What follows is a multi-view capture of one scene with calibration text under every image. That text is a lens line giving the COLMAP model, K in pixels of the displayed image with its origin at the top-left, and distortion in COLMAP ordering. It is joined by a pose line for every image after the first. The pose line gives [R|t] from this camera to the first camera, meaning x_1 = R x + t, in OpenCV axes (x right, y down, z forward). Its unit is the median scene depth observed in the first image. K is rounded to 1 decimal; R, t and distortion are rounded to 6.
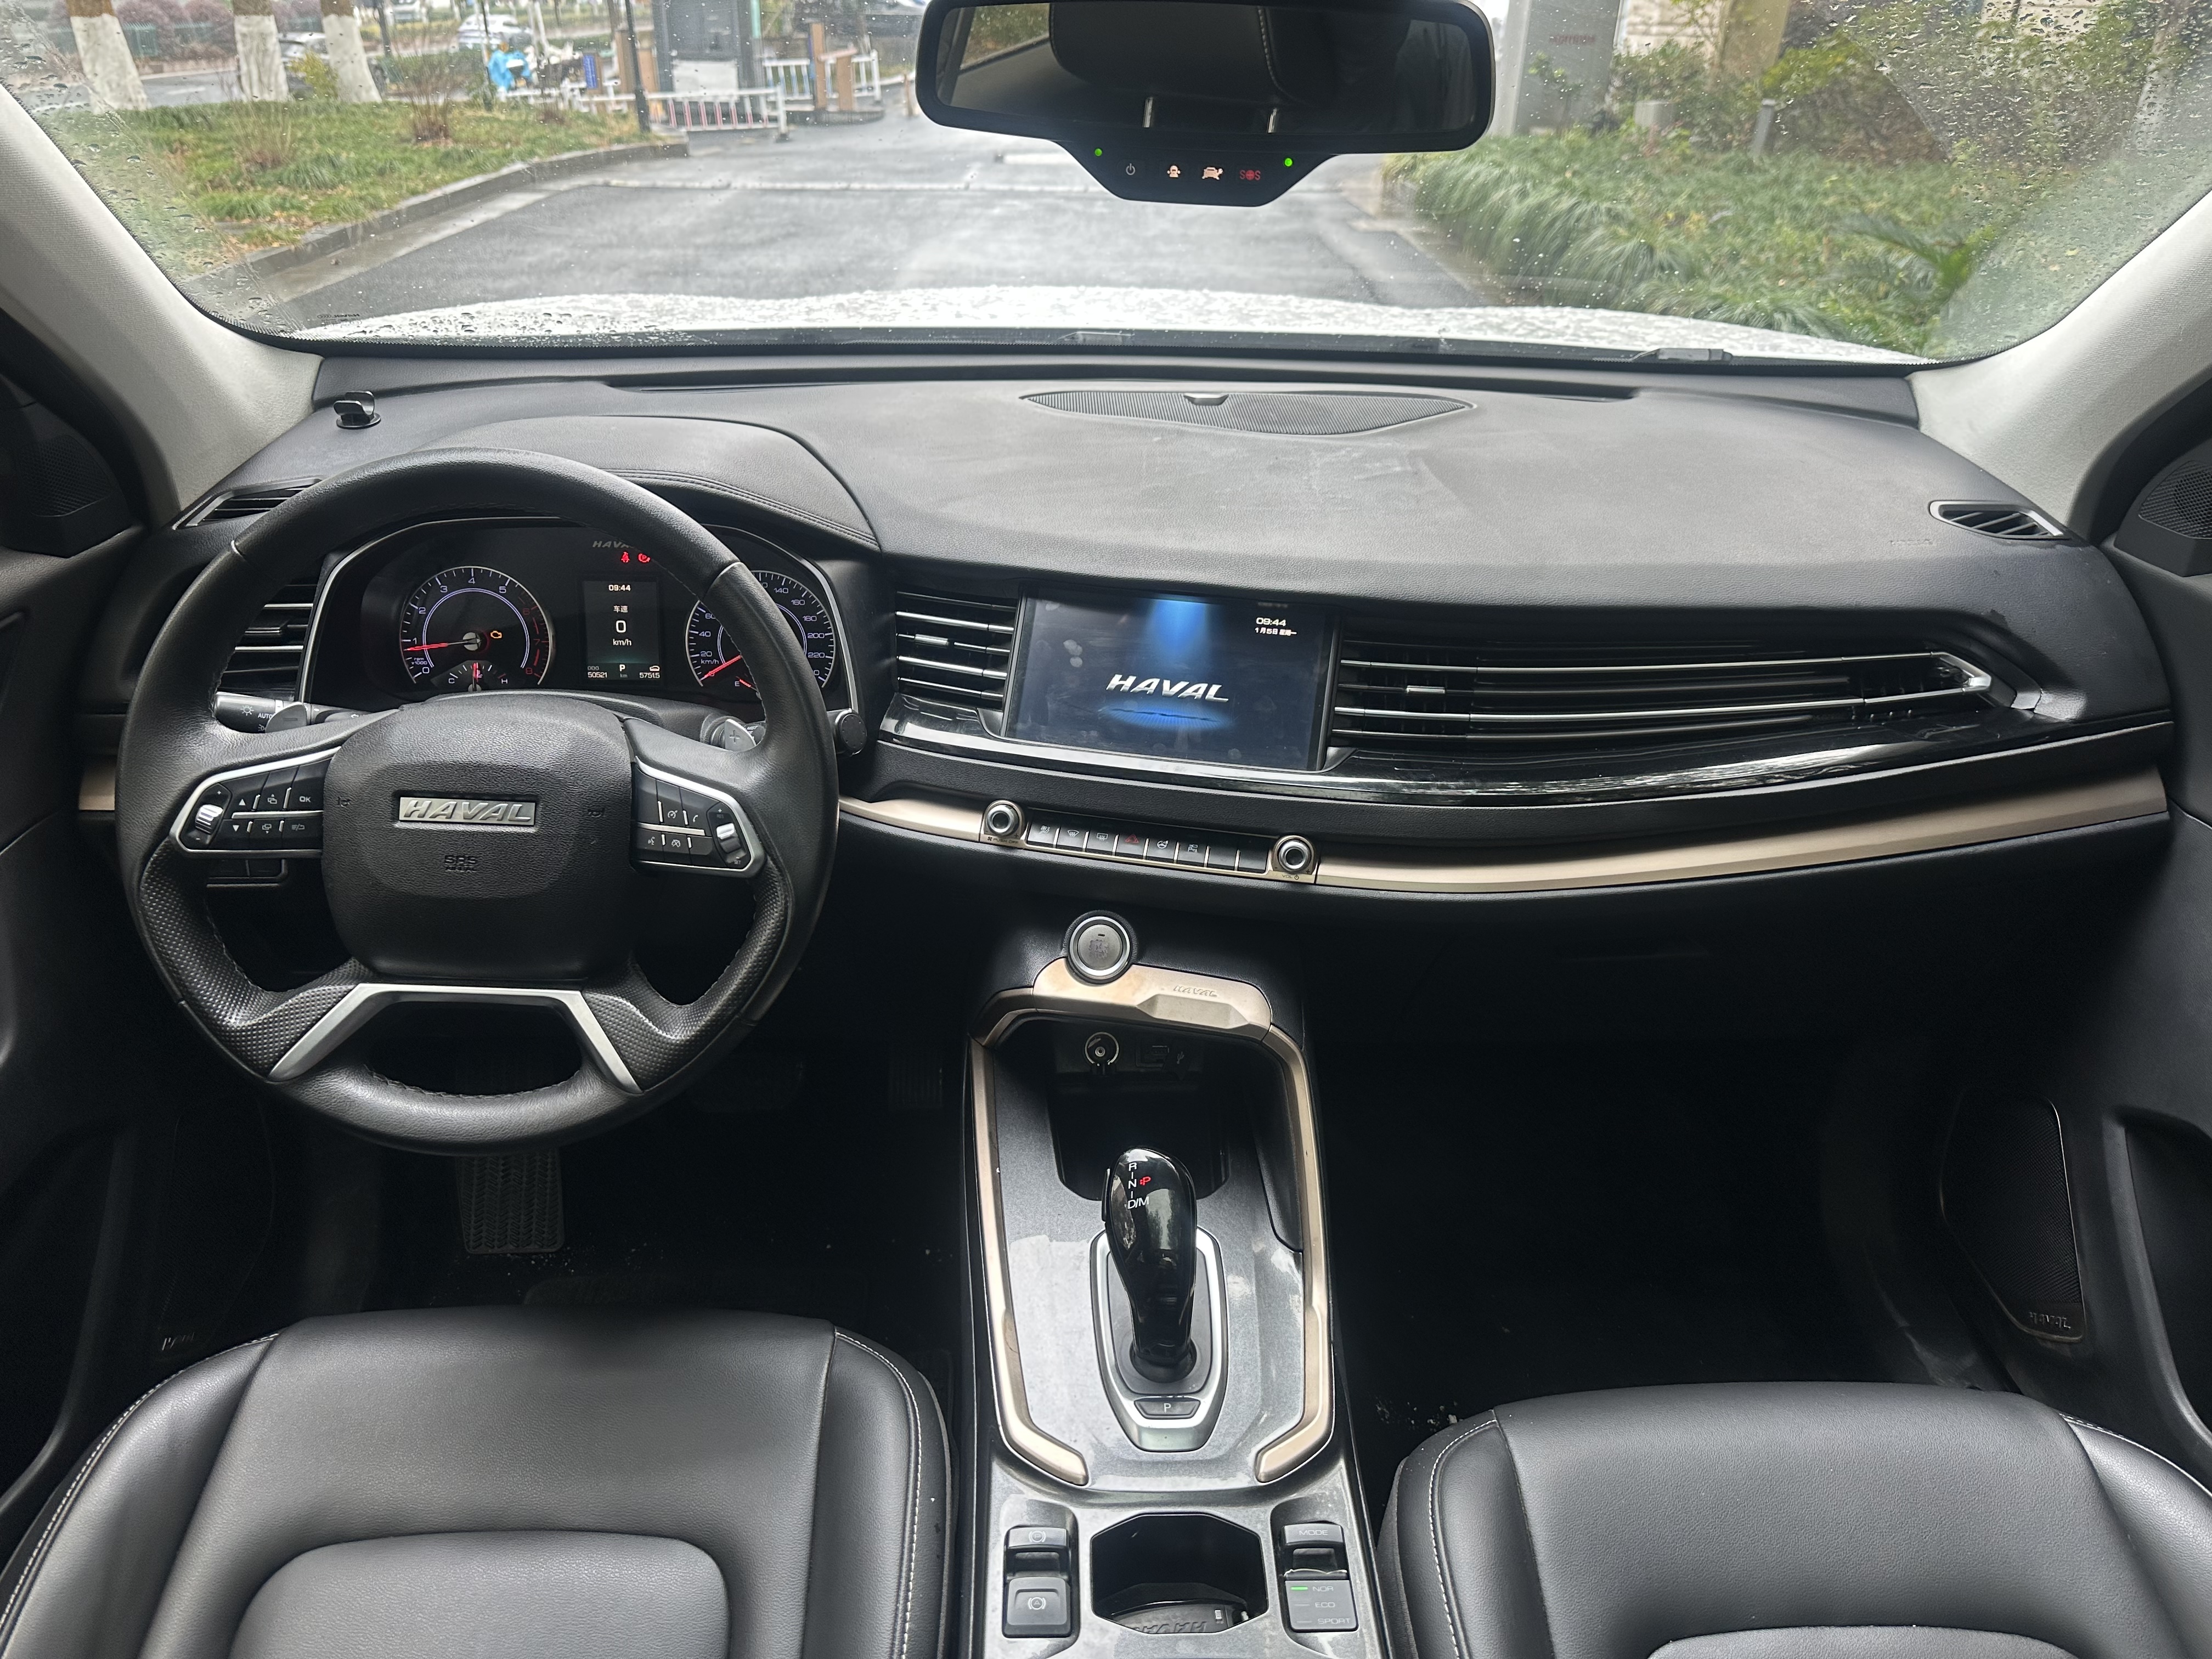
lens RADIAL K [[1539.6, 0, 1122.1], [0, 1539.6, 829.1], [0, 0, 1]] dist [0.050551, -0.095355]
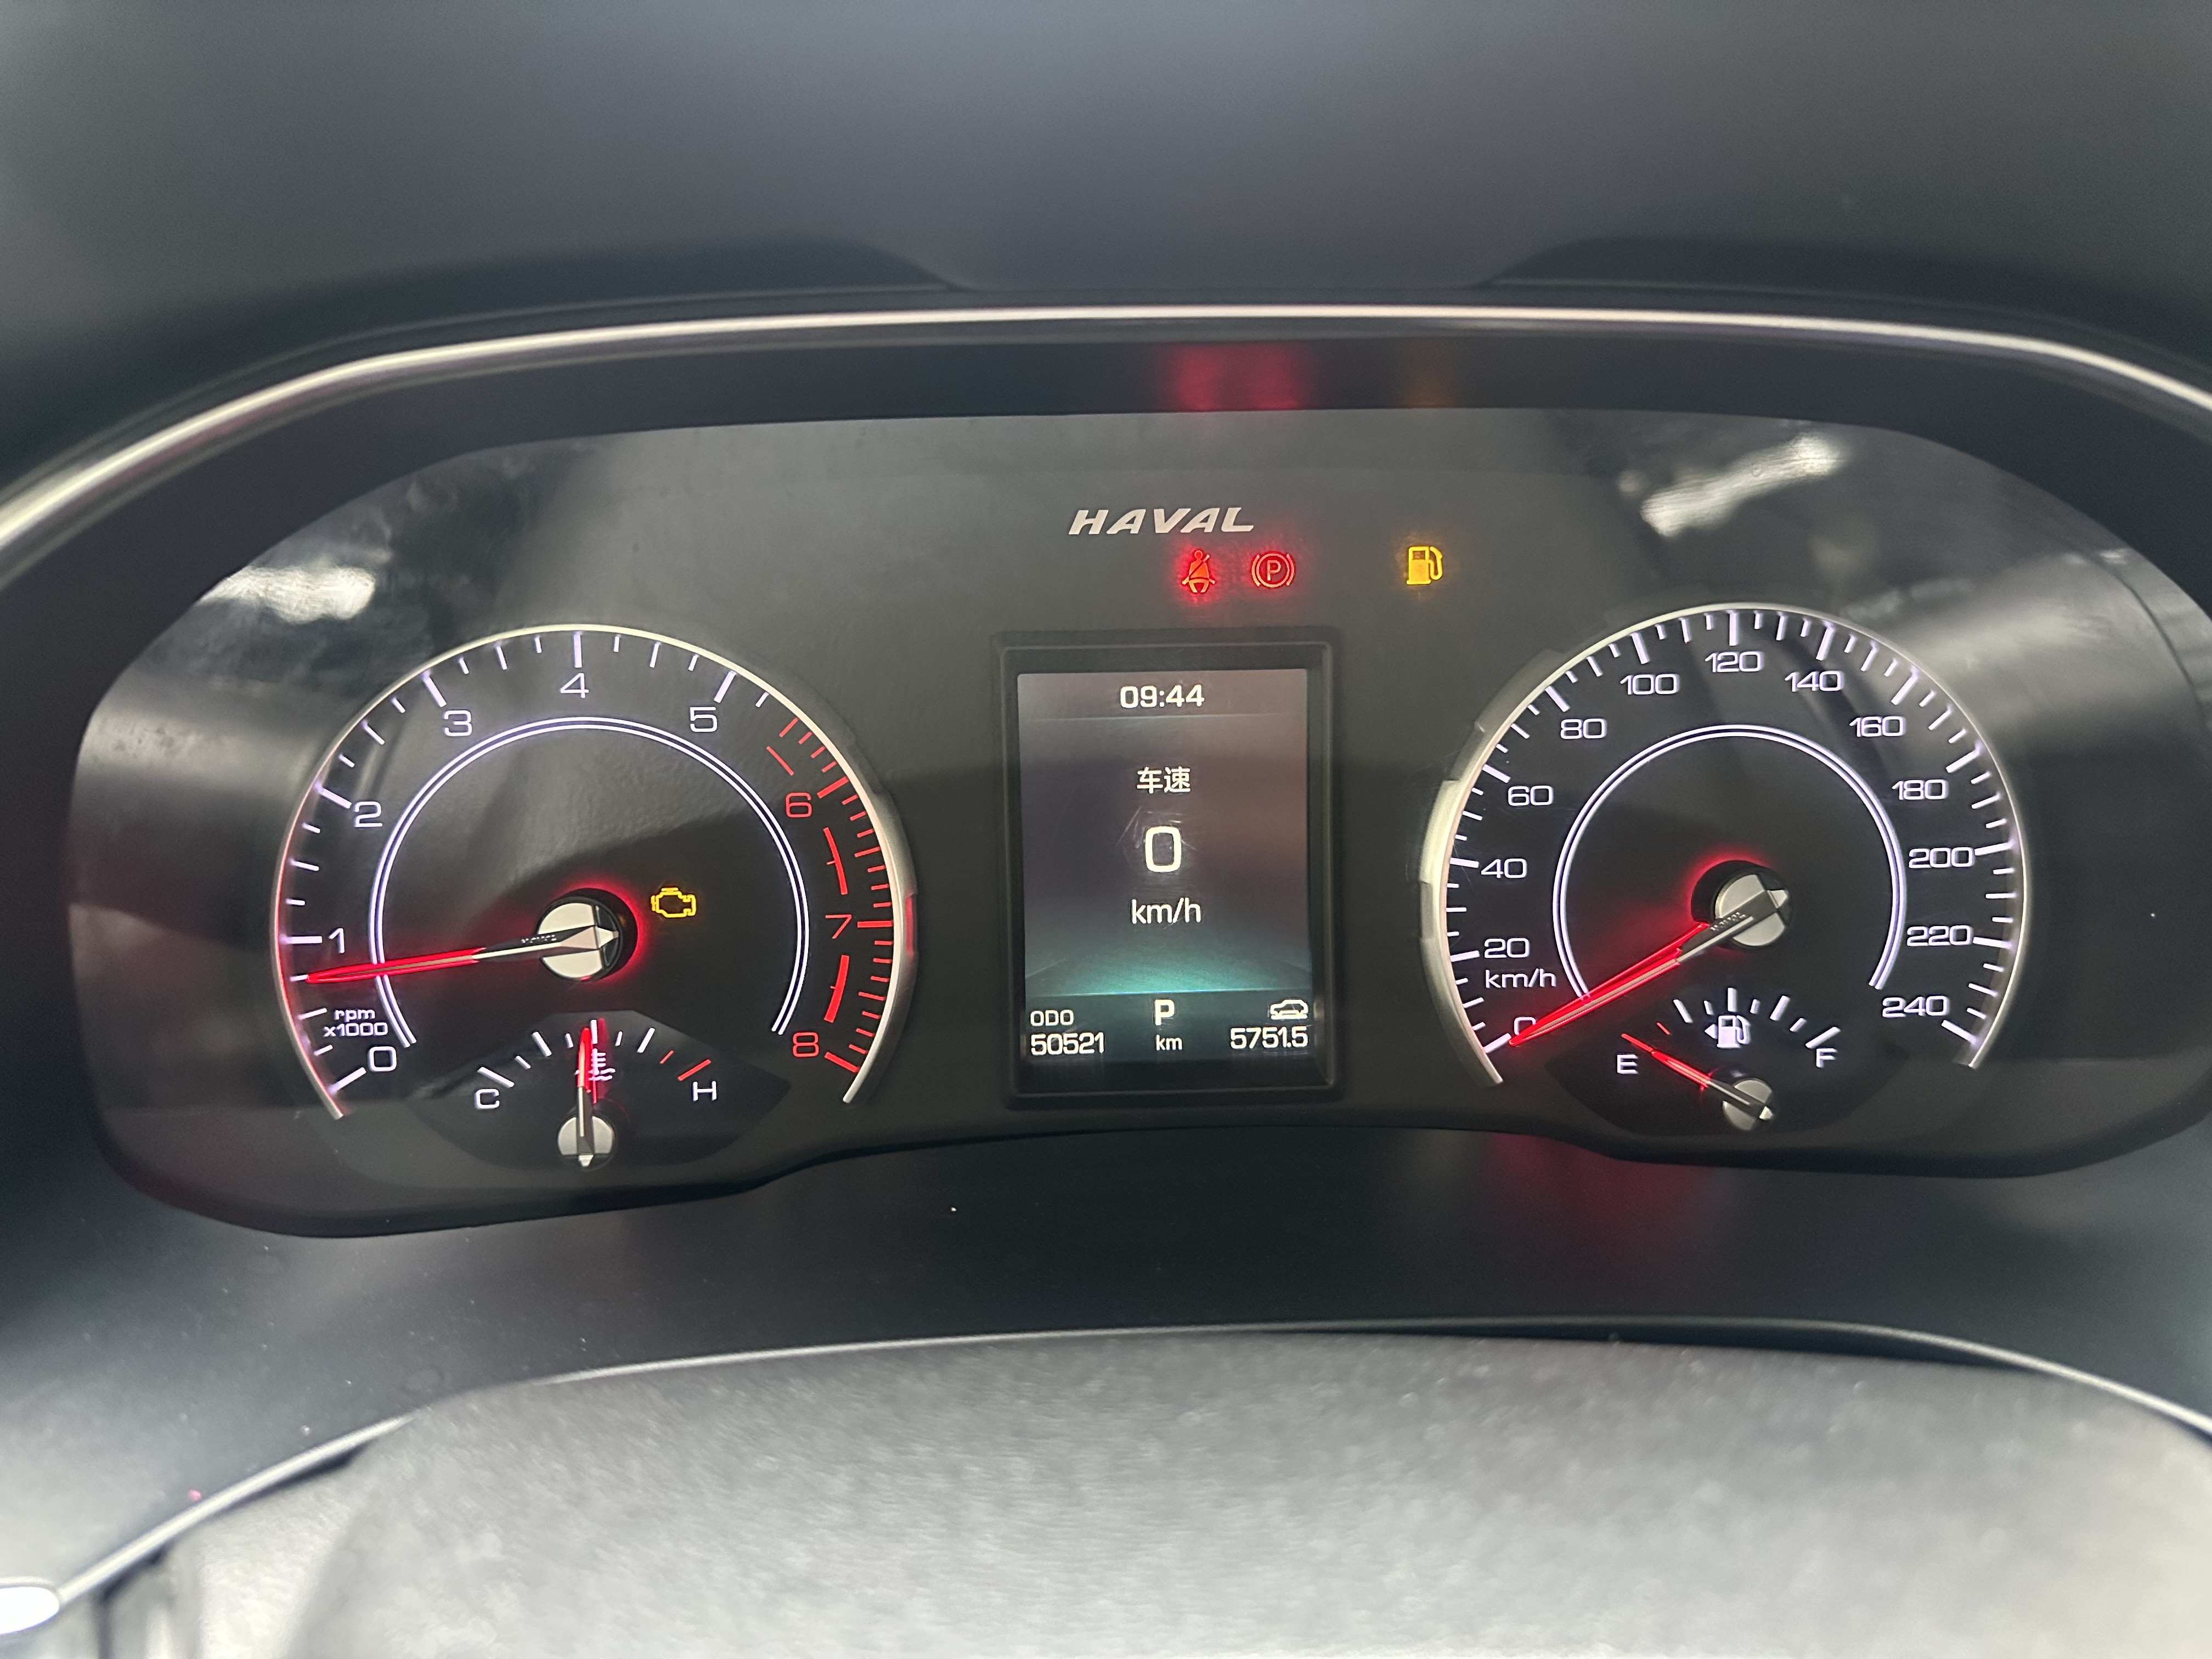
lens RADIAL K [[1539.6, 0, 1122.1], [0, 1539.6, 829.1], [0, 0, 1]] dist [0.050551, -0.095355]
pose [[0.999479, -0.031215, -0.008266, -0.397605], [0.030370, 0.995673, -0.087828, -0.136238], [0.010971, 0.087531, 0.996101, 0.909370]]
